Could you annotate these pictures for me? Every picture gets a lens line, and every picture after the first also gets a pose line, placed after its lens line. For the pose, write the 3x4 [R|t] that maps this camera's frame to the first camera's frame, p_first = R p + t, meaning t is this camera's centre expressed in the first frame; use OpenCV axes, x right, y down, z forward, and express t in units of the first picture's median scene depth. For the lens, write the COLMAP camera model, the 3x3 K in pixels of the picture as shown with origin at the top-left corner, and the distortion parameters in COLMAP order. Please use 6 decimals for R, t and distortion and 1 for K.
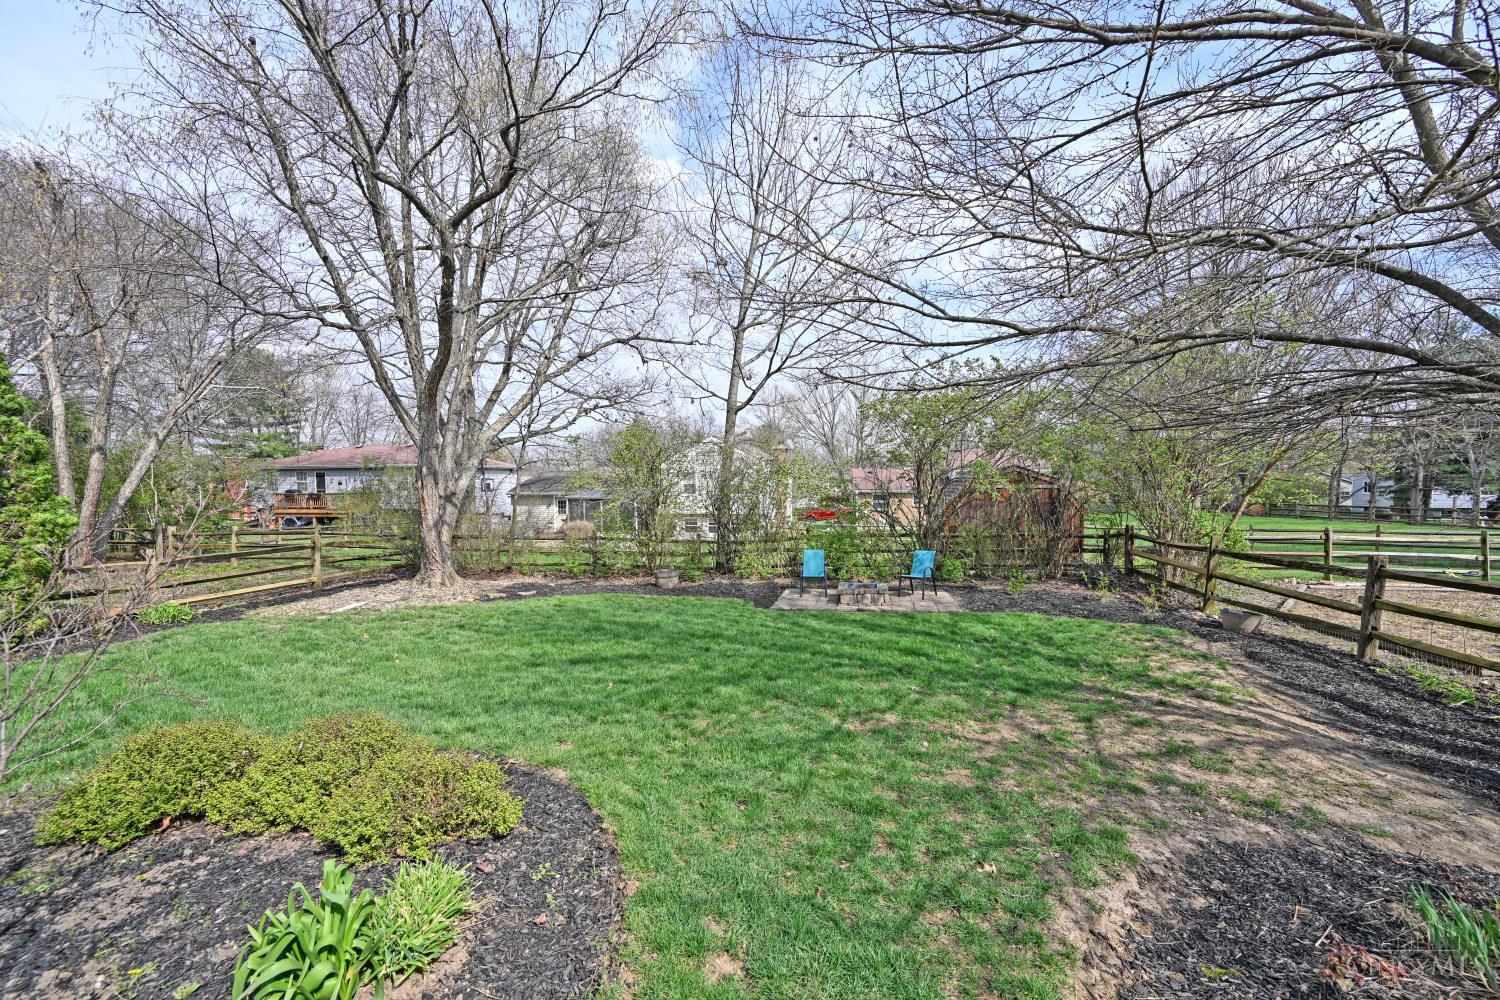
lens RADIAL K [[595.3, 0, 757.2], [0, 595.3, 497.5], [0, 0, 1]] dist [0.001992, 0.001230]
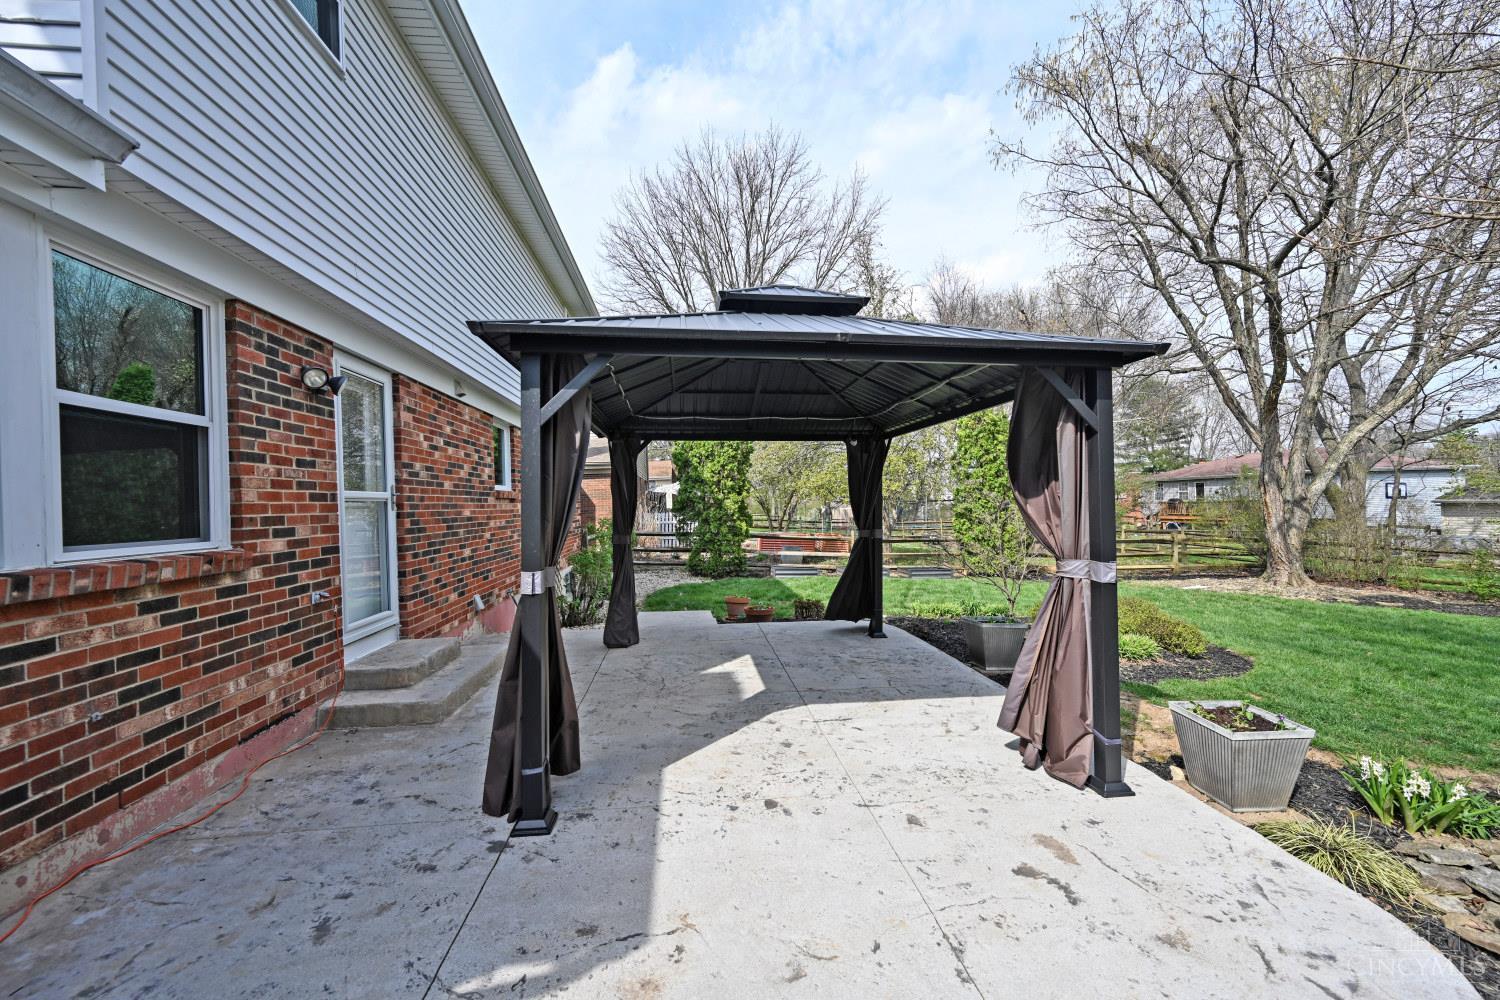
lens RADIAL K [[595.3, 0, 756.0], [0, 595.3, 500.8], [0, 0, 1]] dist [0.001992, 0.001230]
pose [[0.276004, -0.006322, -0.961136, 0.224668], [-0.006392, 0.999944, -0.008413, 0.012596], [0.961135, 0.008466, 0.275949, -0.199801]]
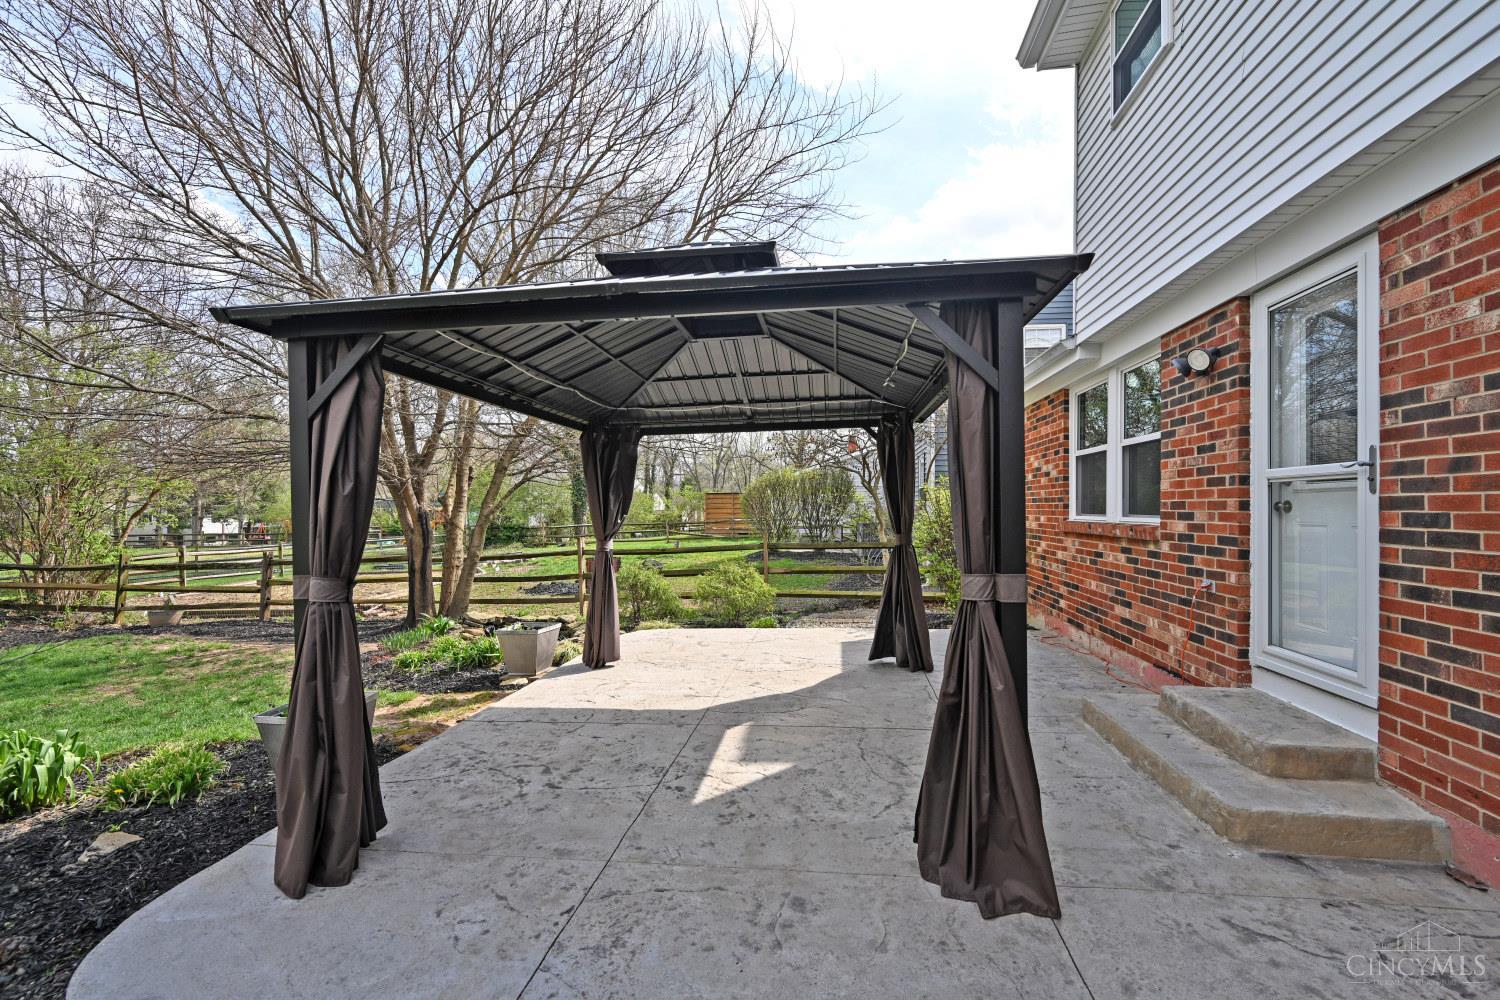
lens RADIAL K [[631.2, 0, 754.0], [0, 631.2, 501.9], [0, 0, 1]] dist [-0.000008, 0.000417]
pose [[-0.021599, 0.012592, 0.999687, -0.322677], [0.033554, 0.999366, -0.011863, 0.014914], [-0.999203, 0.033288, -0.022008, -0.118272]]
